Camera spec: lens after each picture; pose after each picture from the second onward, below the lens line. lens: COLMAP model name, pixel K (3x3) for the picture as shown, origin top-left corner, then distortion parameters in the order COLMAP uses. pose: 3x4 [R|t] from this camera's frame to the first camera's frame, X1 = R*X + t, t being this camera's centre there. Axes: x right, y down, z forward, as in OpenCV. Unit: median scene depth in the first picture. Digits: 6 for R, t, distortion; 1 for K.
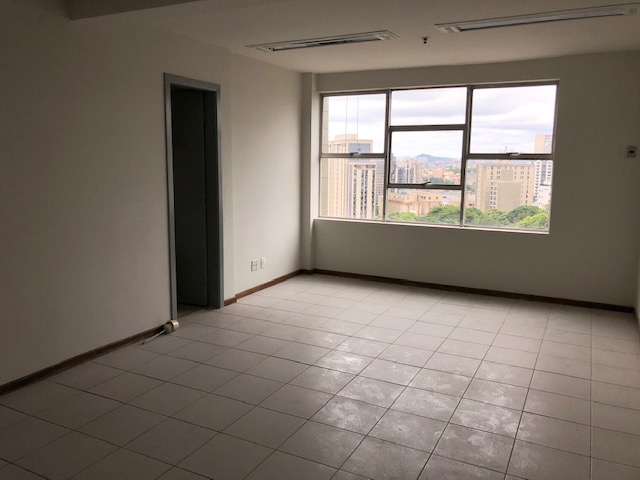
lens RADIAL K [[521.1, 0, 318.5], [0, 521.1, 238.2], [0, 0, 1]] dist [0.000890, 0.005133]
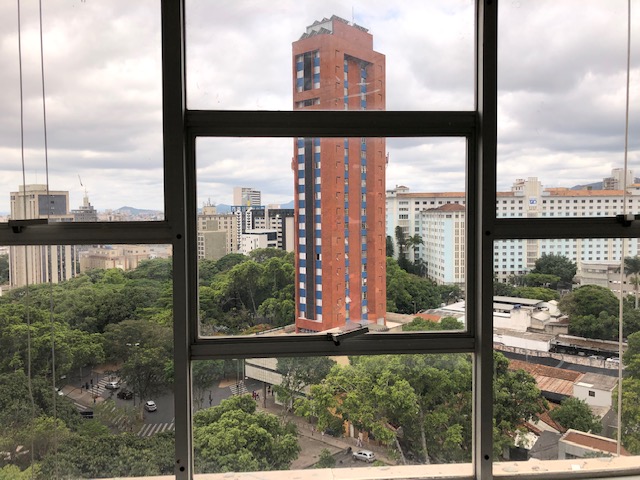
lens RADIAL K [[521.1, 0, 317.6], [0, 521.1, 240.2], [0, 0, 1]] dist [0.000890, 0.005133]
pose [[0.854217, -0.046468, 0.517836, 0.060187], [0.095085, 0.993162, -0.067729, -0.134107], [-0.511148, 0.107094, 0.852794, 0.770469]]
